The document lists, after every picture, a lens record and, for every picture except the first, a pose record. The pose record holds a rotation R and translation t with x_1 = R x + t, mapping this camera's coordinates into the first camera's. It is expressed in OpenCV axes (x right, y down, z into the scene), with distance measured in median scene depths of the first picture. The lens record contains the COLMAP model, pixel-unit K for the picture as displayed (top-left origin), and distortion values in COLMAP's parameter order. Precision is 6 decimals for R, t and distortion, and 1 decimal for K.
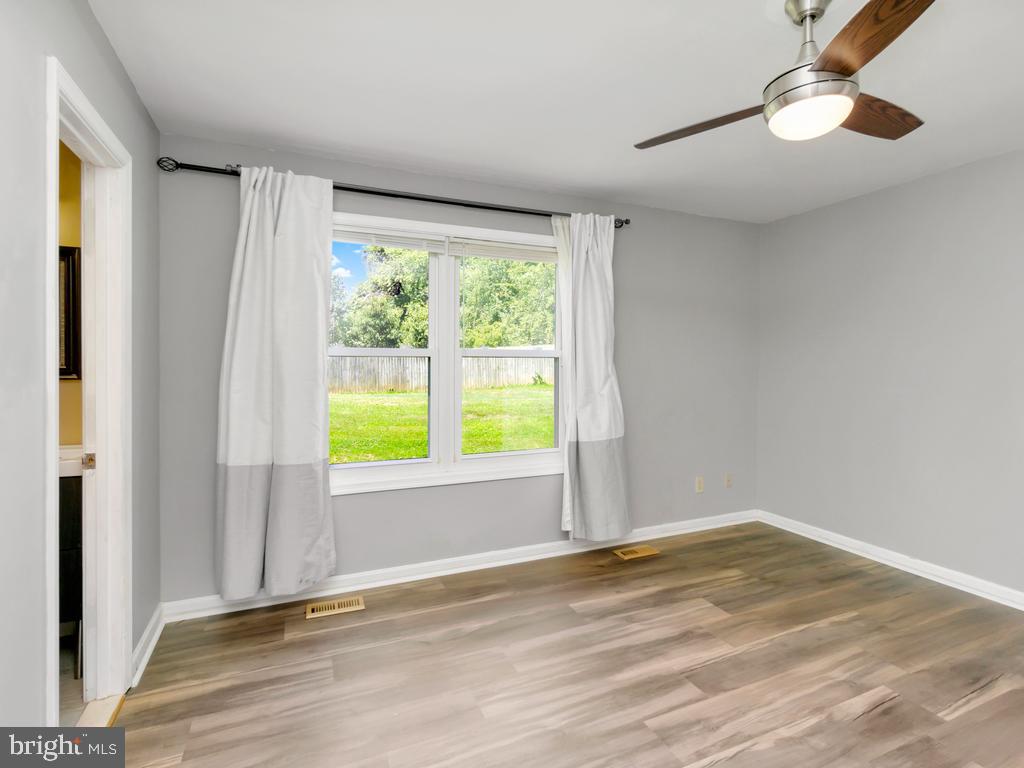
lens RADIAL K [[508.5, 0, 505.9], [0, 508.5, 361.5], [0, 0, 1]] dist [-0.005726, 0.001315]
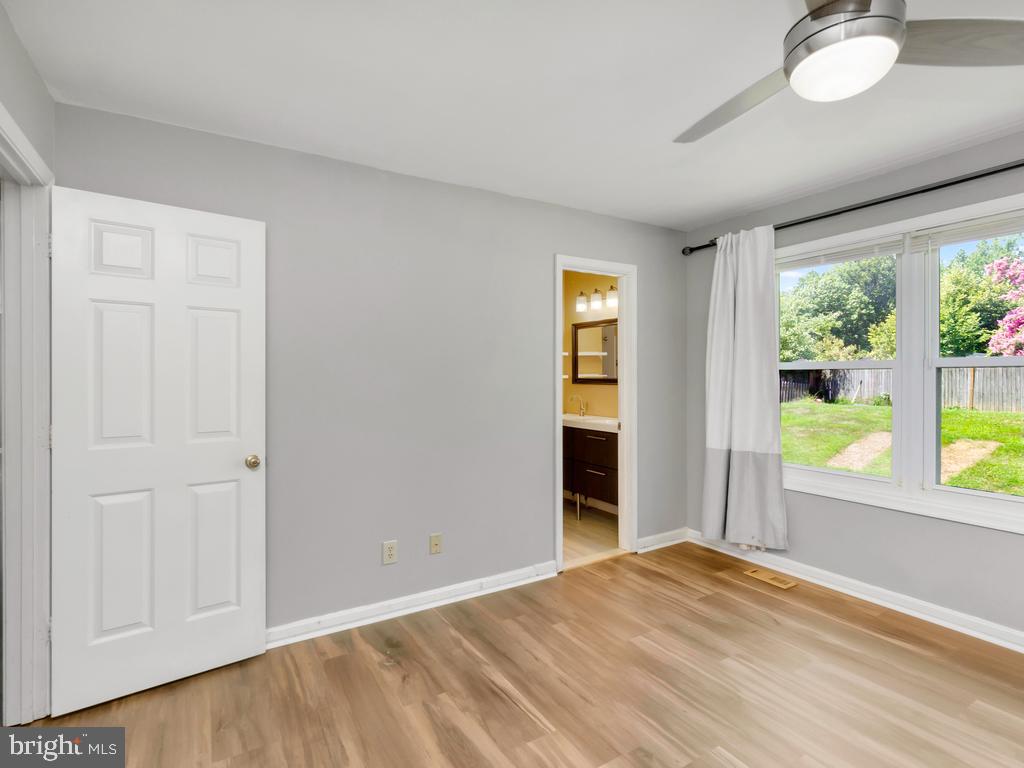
lens RADIAL K [[508.5, 0, 511.8], [0, 508.5, 381.4], [0, 0, 1]] dist [-0.005726, 0.001315]
pose [[0.130208, 0.003345, -0.991481, 0.824509], [0.002611, 0.999990, 0.003717, 0.009744], [0.991483, -0.003073, 0.130198, 0.247758]]
